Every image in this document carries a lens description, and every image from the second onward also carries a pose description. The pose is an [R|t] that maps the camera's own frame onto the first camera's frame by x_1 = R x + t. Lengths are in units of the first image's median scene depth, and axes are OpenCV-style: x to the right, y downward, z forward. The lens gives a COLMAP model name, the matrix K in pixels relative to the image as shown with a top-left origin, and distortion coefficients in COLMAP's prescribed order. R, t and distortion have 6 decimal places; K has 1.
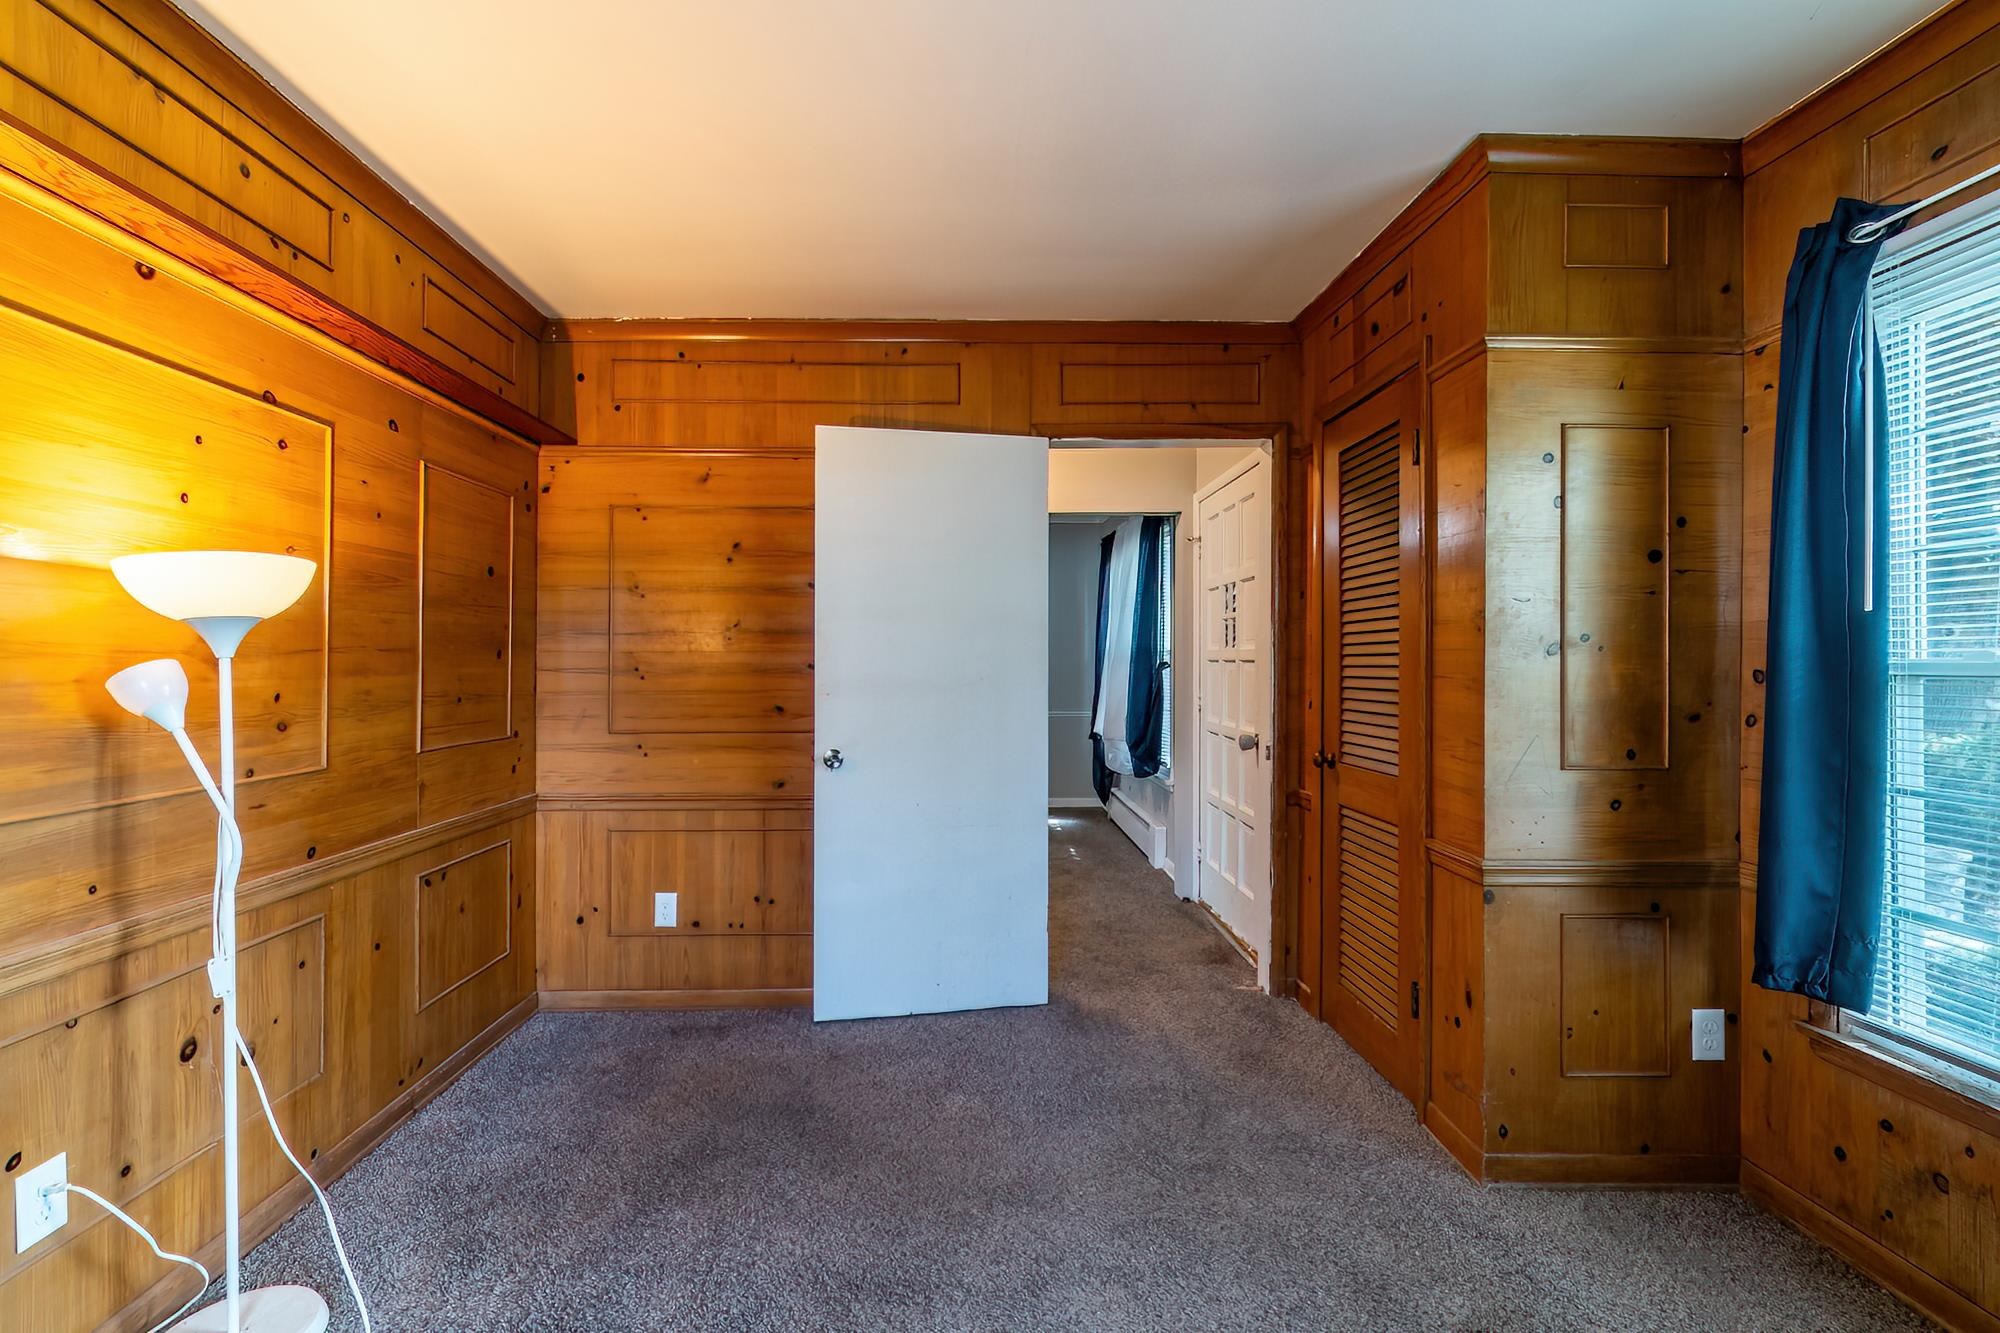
lens RADIAL K [[867.0, 0, 947.2], [0, 867.0, 640.8], [0, 0, 1]] dist [-0.001782, -0.000185]
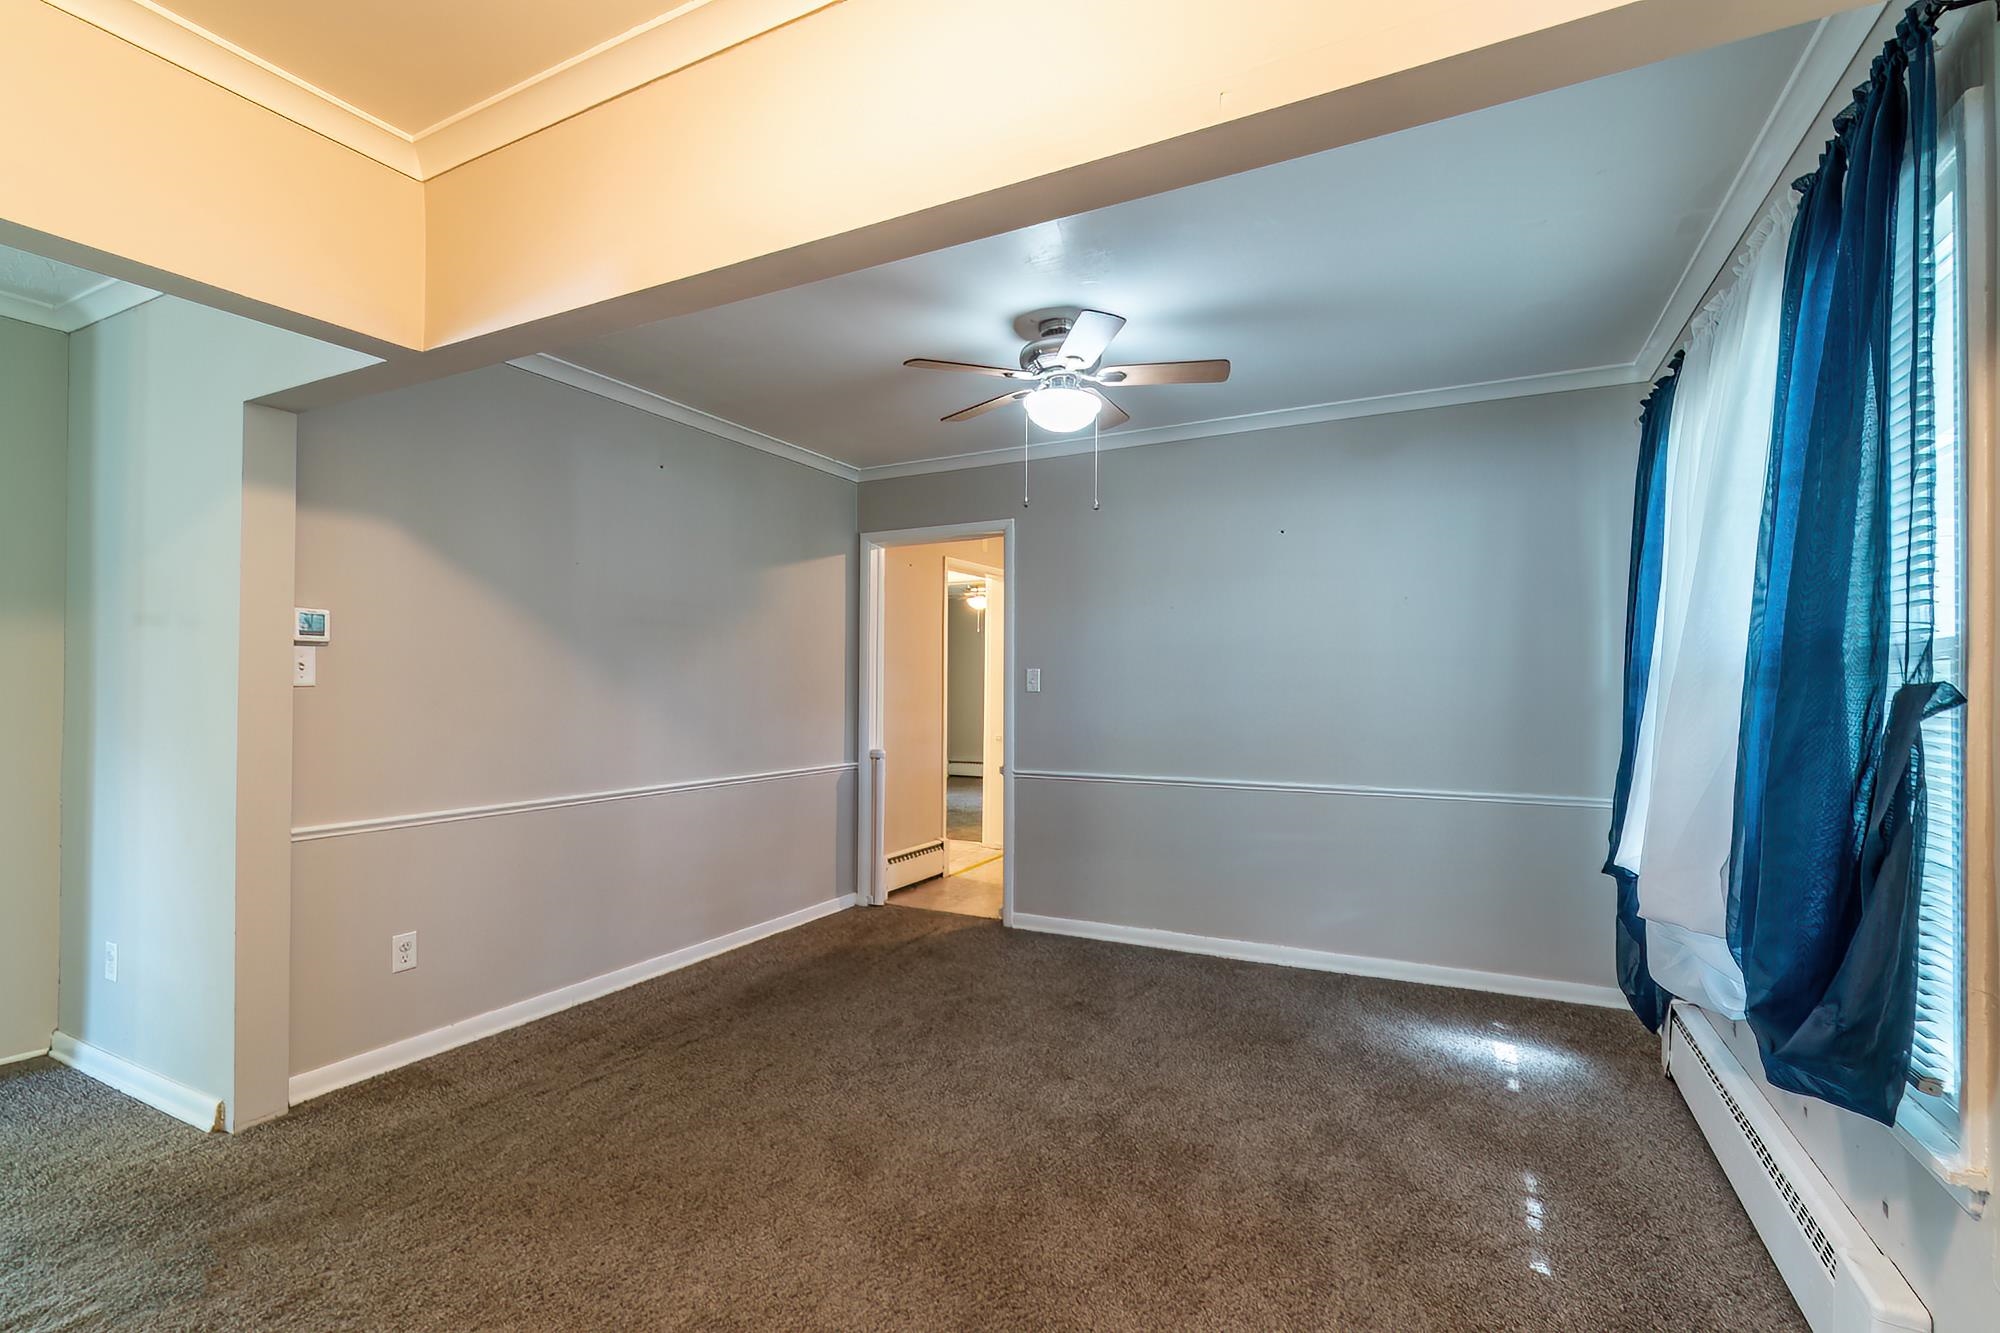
lens RADIAL K [[864.6, 0, 1007.6], [0, 864.6, 727.9], [0, 0, 1]] dist [0.000446, 0.000221]
pose [[0.897056, 0.010298, -0.441797, 0.113632], [0.014670, 0.998484, 0.053061, 0.019301], [0.441674, -0.054080, 0.895544, 0.635831]]
